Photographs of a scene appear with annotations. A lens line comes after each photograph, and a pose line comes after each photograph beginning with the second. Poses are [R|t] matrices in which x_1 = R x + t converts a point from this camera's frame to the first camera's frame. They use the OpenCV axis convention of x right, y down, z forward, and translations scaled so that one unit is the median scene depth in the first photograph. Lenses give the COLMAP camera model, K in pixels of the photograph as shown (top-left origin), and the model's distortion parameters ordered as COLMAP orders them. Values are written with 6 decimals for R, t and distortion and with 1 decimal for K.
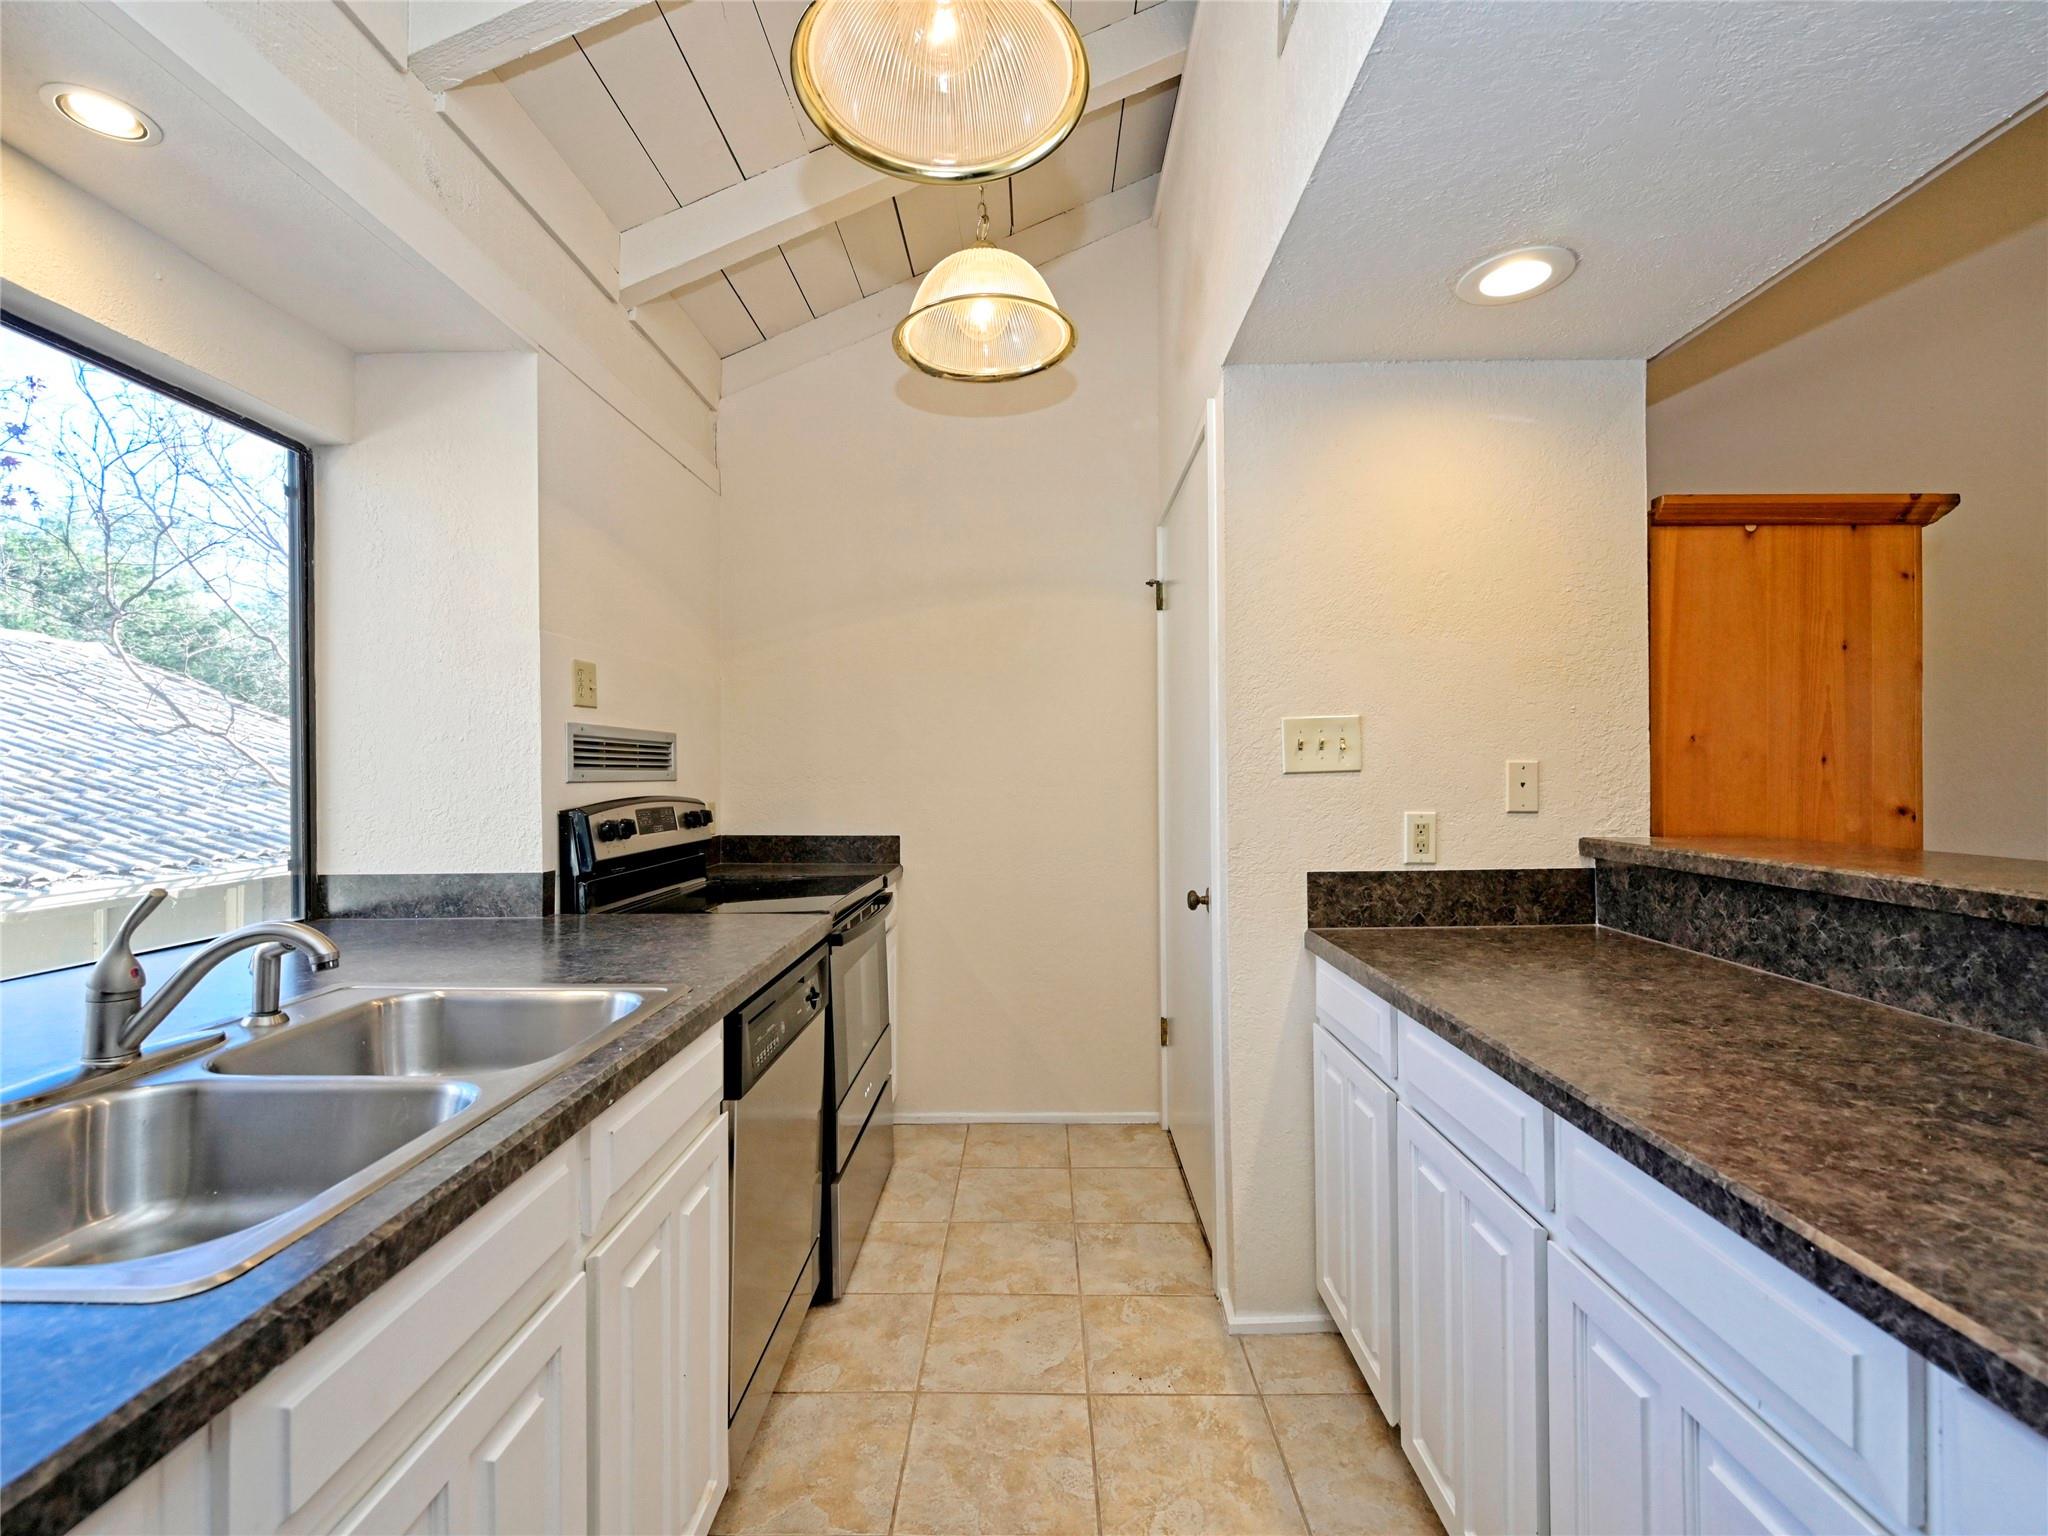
lens RADIAL K [[908.7, 0, 1027.5], [0, 908.7, 765.5], [0, 0, 1]] dist [-0.003317, 0.000699]
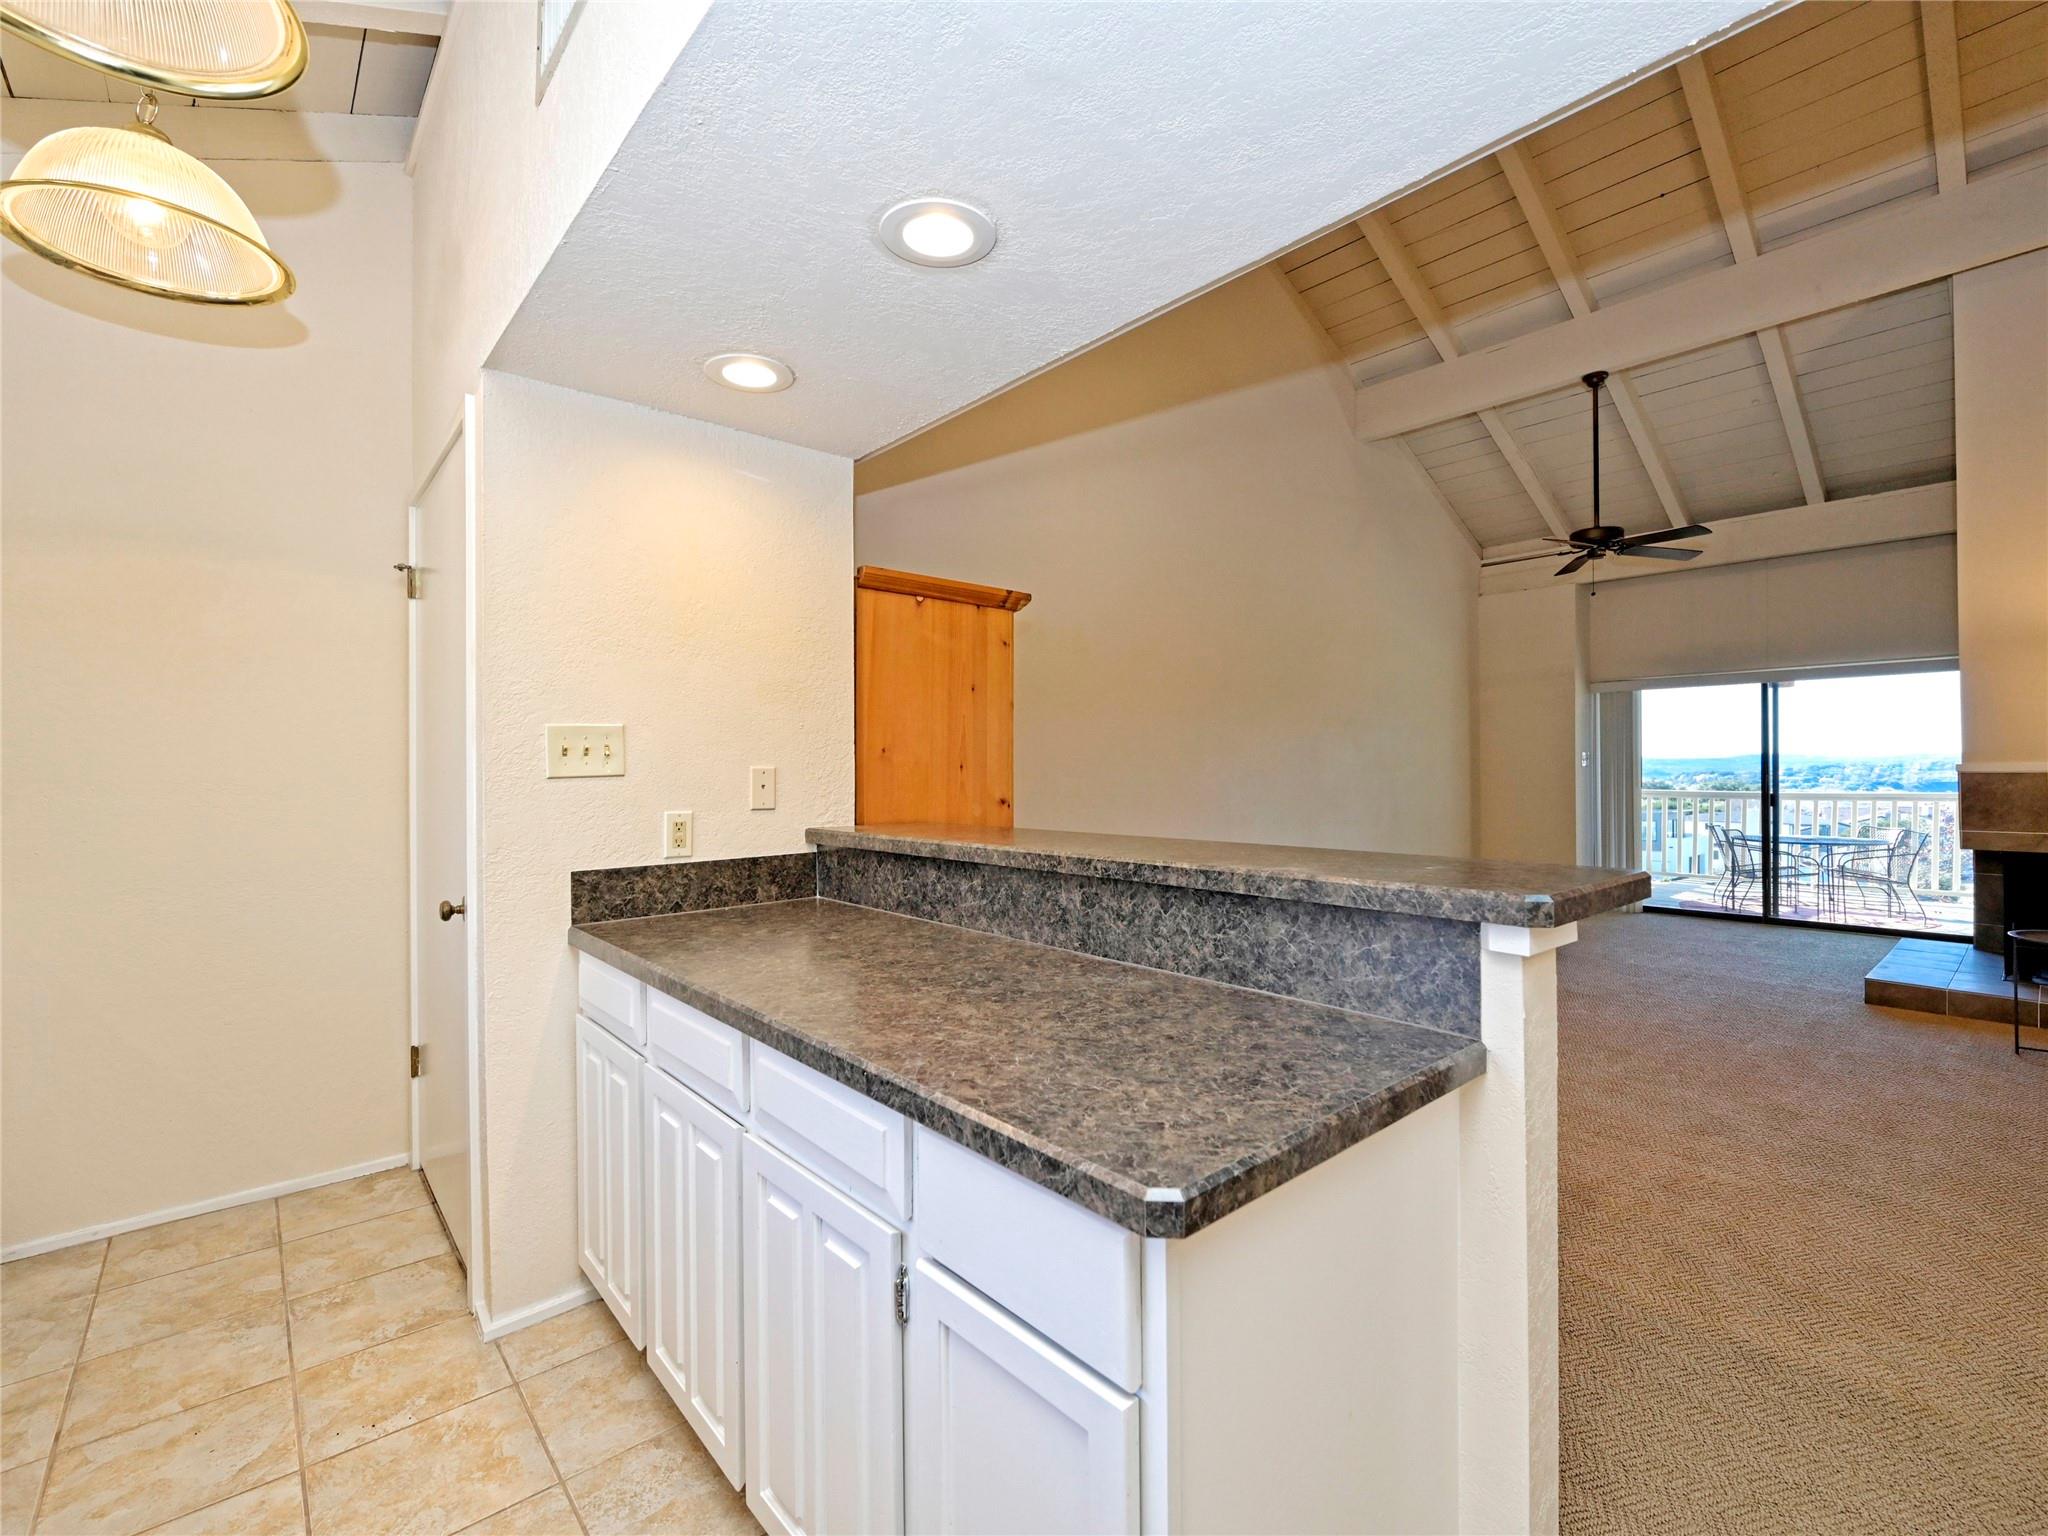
lens RADIAL K [[908.7, 0, 1027.5], [0, 908.7, 765.5], [0, 0, 1]] dist [-0.003317, 0.000699]
pose [[0.745587, 0.005146, 0.666388, 0.000947], [-0.003074, 0.999986, -0.004283, -0.002943], [-0.666401, 0.001145, 0.745593, -0.140066]]
